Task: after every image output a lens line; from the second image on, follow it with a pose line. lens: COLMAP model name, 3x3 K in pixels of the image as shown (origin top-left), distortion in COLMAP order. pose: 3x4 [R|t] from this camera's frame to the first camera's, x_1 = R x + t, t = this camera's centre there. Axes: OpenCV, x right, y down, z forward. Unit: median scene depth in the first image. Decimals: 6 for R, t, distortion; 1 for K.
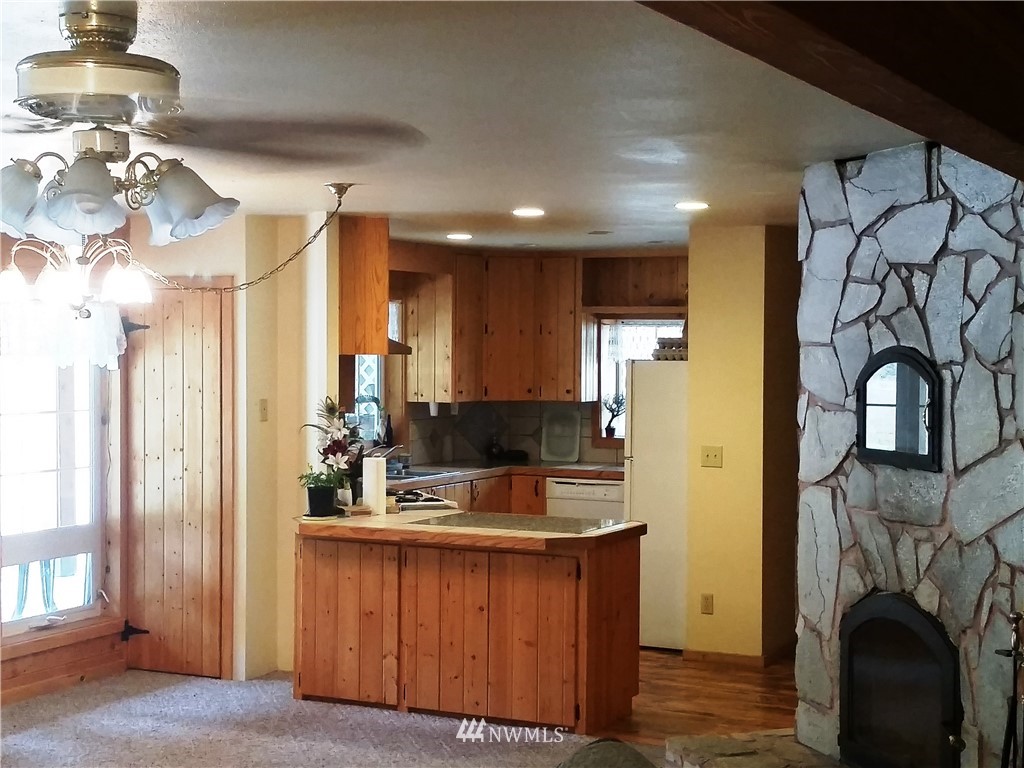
lens RADIAL K [[1105.9, 0, 512.6], [0, 1105.9, 383.5], [0, 0, 1]] dist [0.069160, 0.000000]
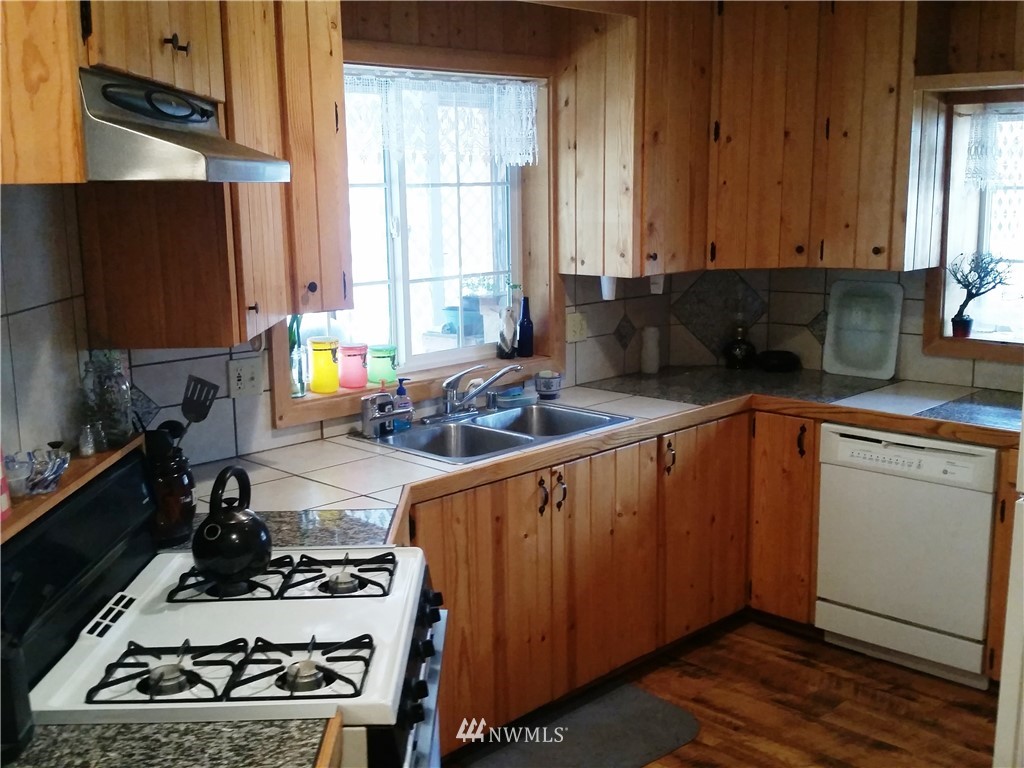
lens RADIAL K [[1105.9, 0, 508.0], [0, 1105.9, 383.2], [0, 0, 1]] dist [0.069160, 0.000000]
pose [[0.958224, 0.031888, -0.284236, 0.034940], [0.010949, 0.988948, 0.147860, -0.010237], [0.285809, -0.144795, 0.947284, 0.446476]]
